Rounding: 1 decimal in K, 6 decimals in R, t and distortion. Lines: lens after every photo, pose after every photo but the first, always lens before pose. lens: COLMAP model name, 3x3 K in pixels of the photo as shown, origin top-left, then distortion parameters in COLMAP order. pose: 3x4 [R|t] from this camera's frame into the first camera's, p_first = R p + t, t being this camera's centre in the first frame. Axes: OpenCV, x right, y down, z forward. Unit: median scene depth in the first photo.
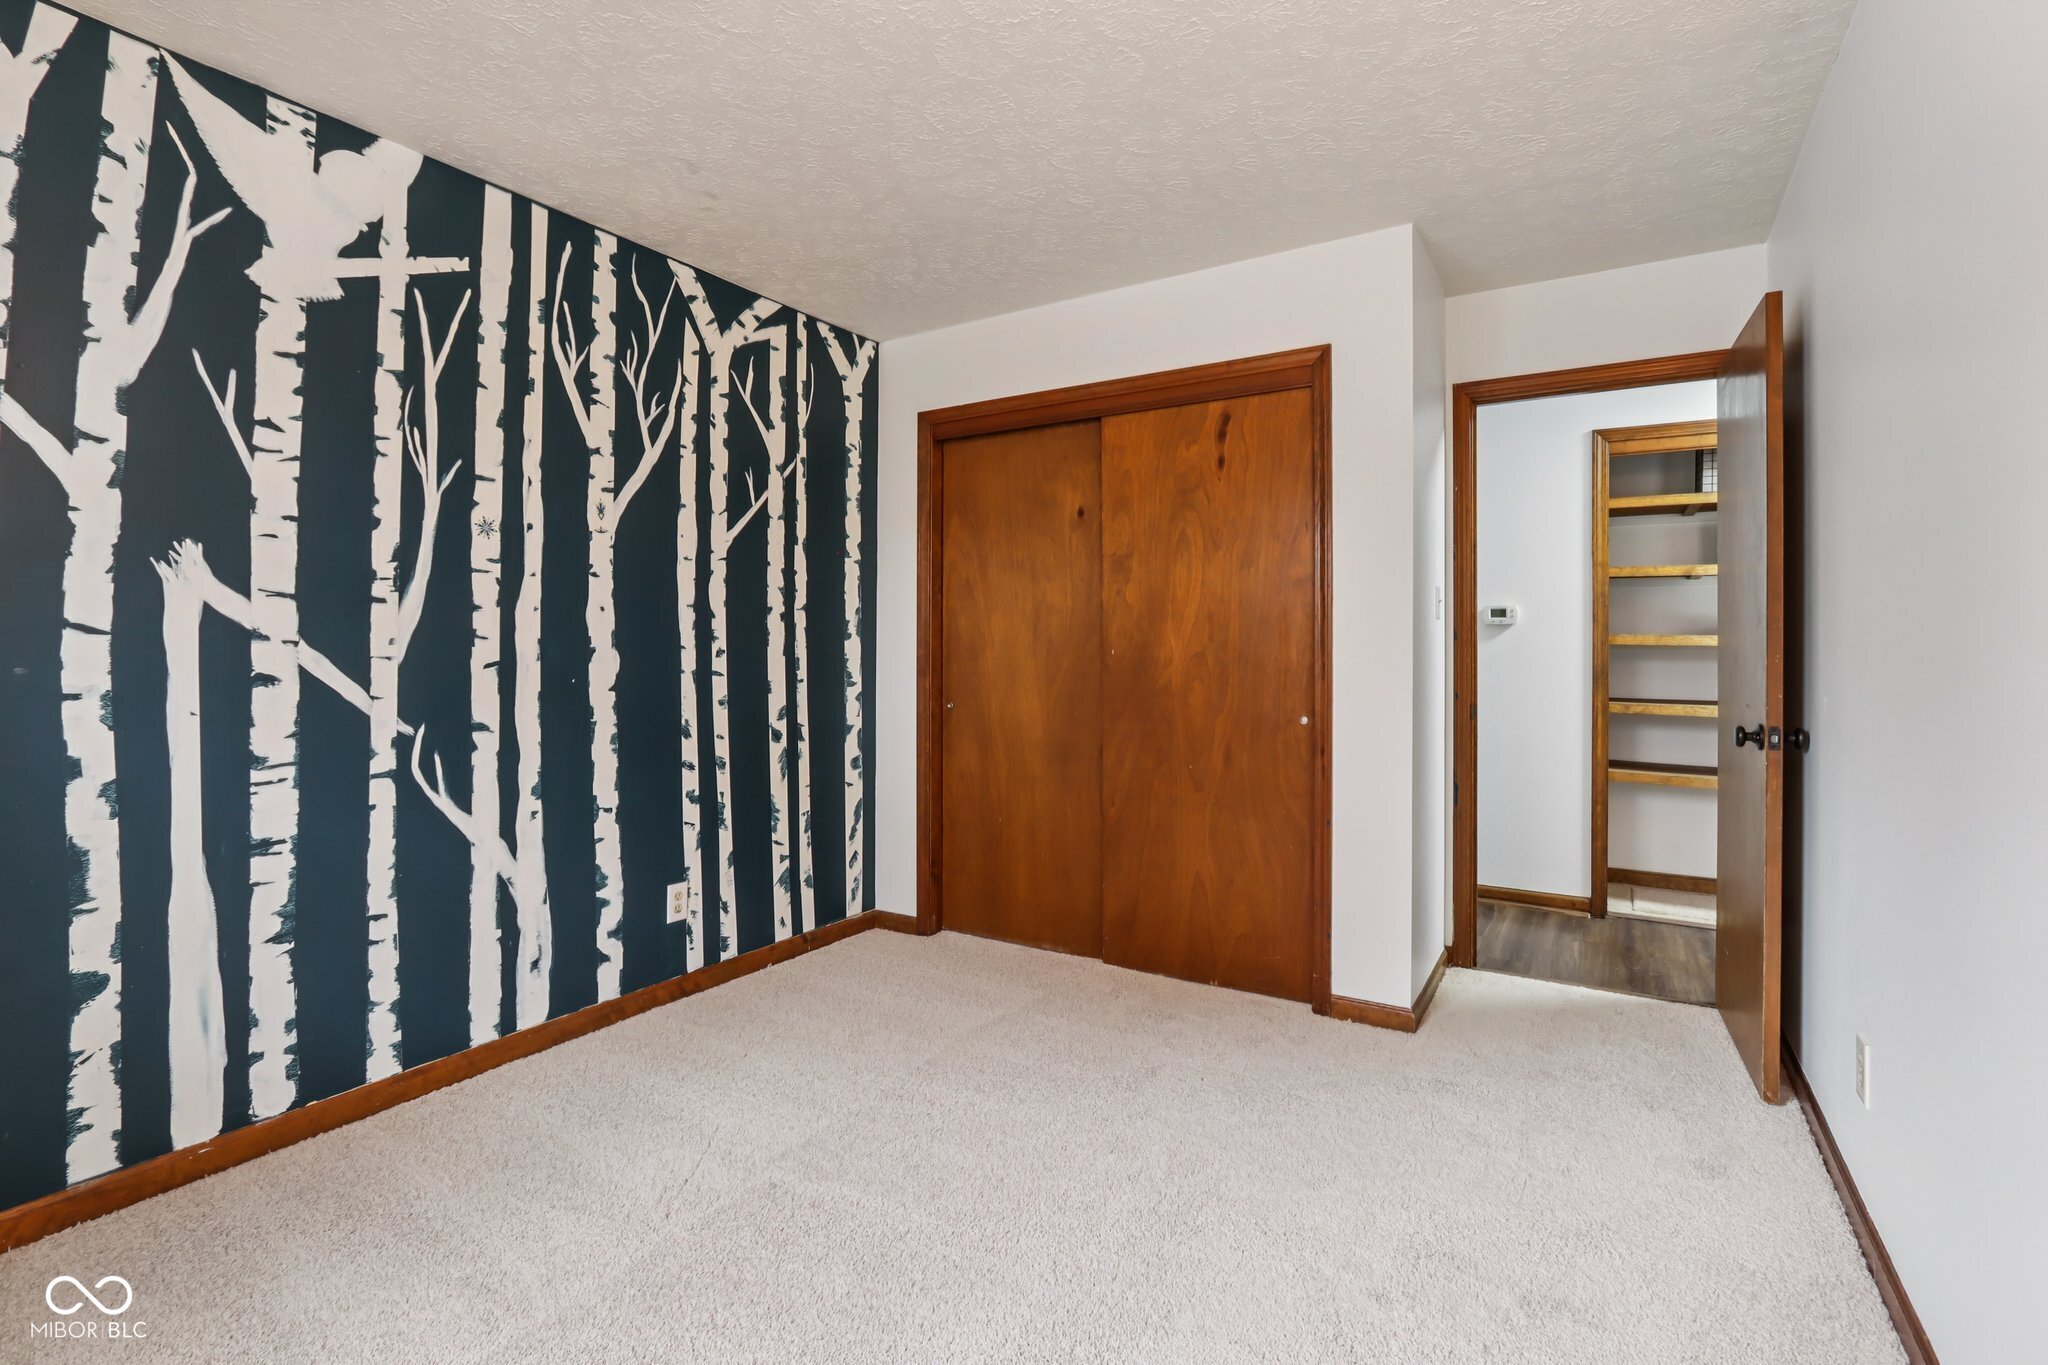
lens RADIAL K [[954.0, 0, 1009.1], [0, 954.0, 647.7], [0, 0, 1]] dist [-0.017097, 0.001036]
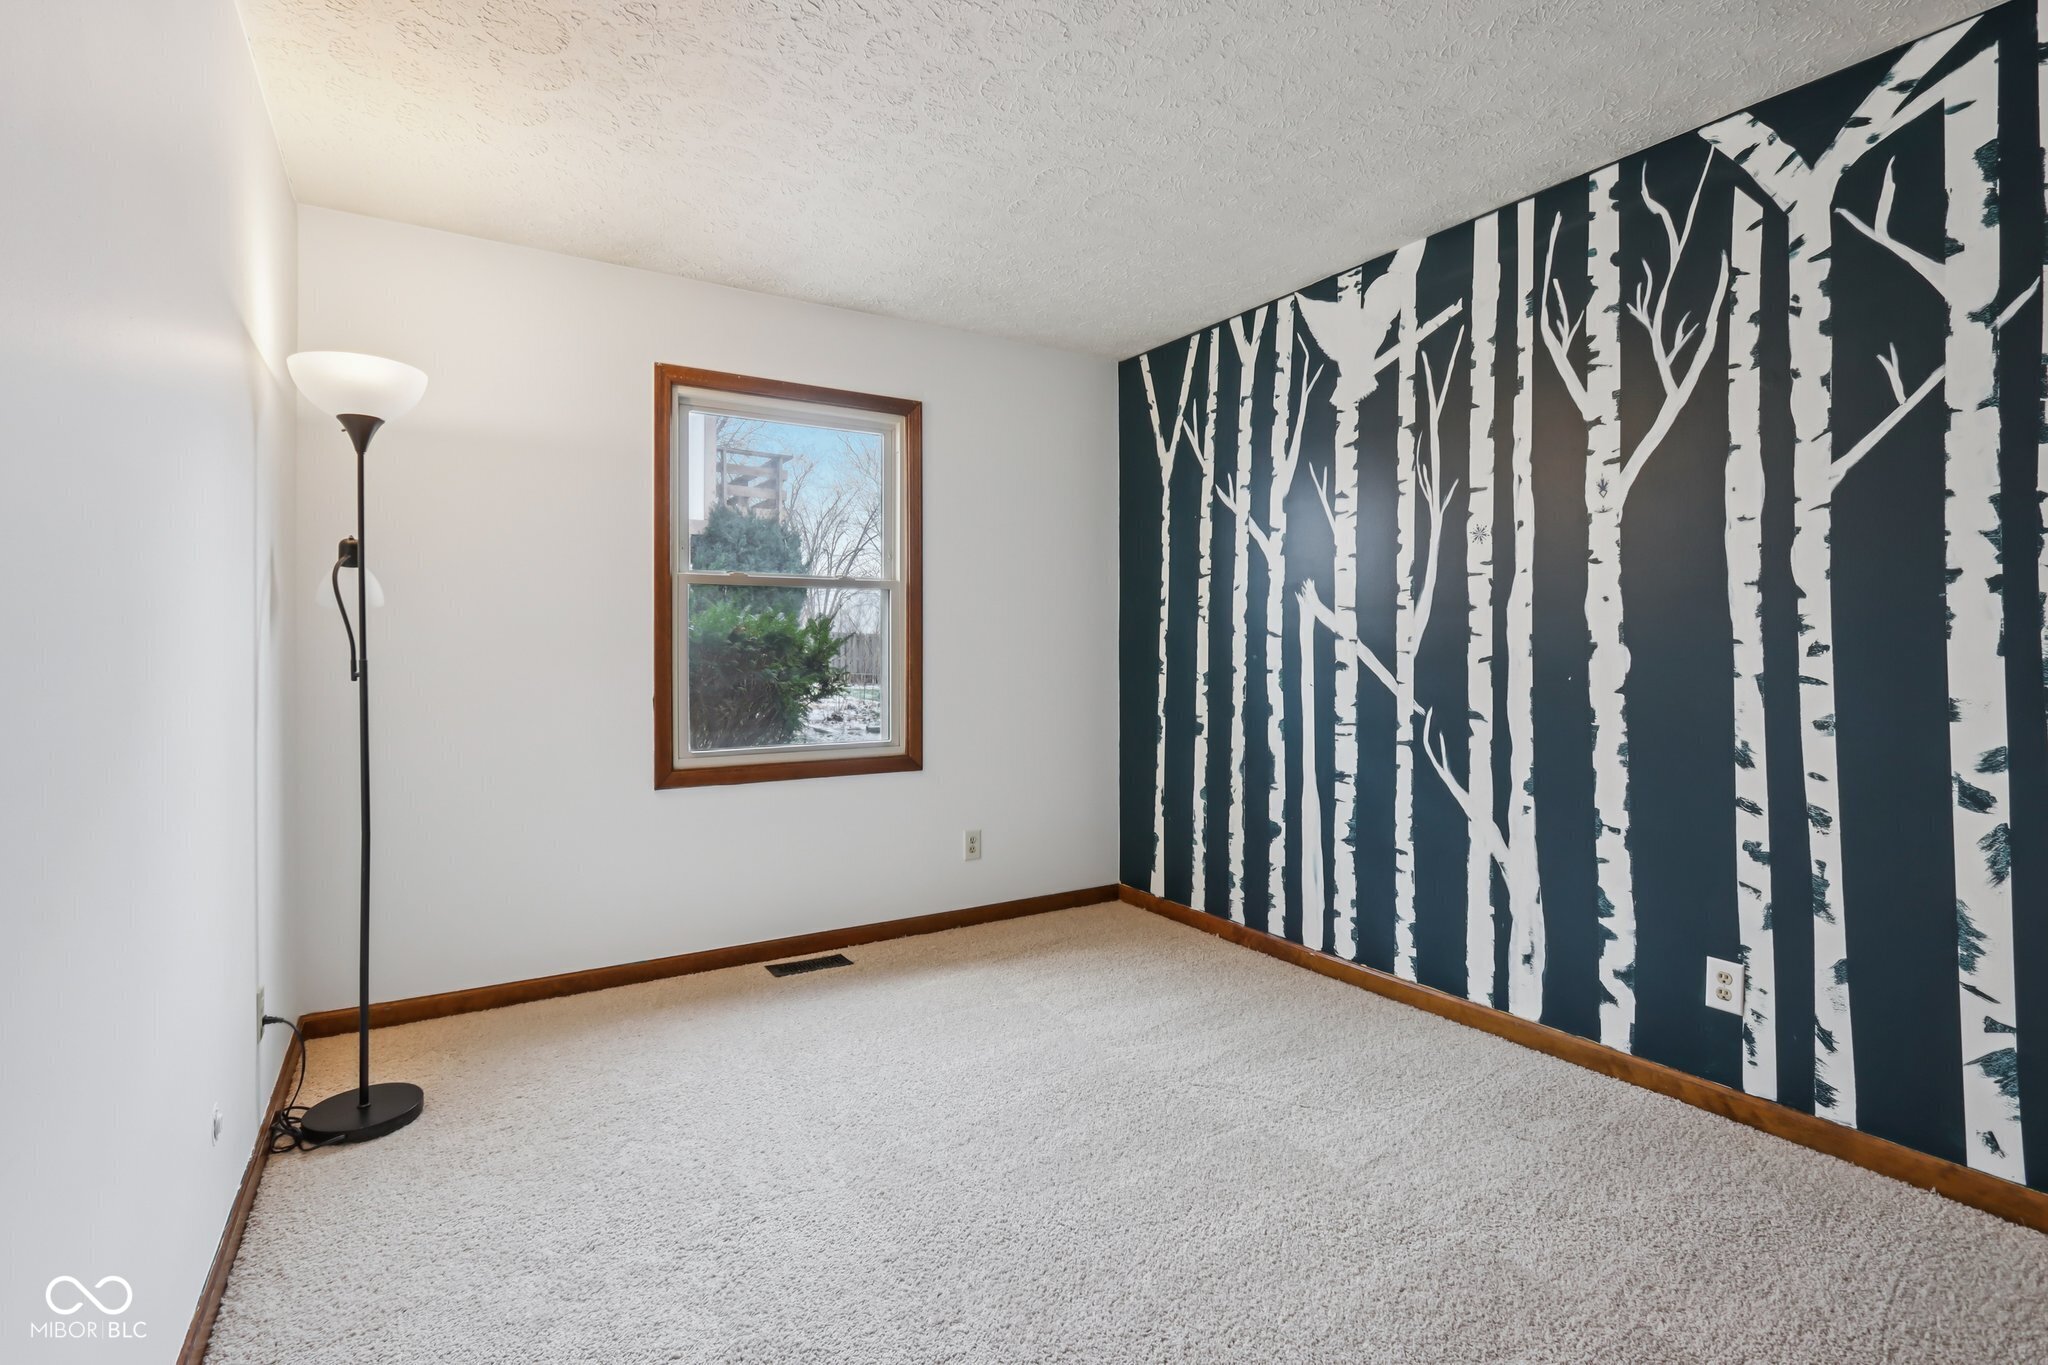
lens RADIAL K [[954.0, 0, 1009.1], [0, 954.0, 647.7], [0, 0, 1]] dist [-0.017097, 0.001036]
pose [[-0.444773, 0.003546, -0.895636, 0.626585], [0.005987, 0.999982, 0.000985, 0.000264], [0.895623, -0.004924, -0.444786, 0.933380]]
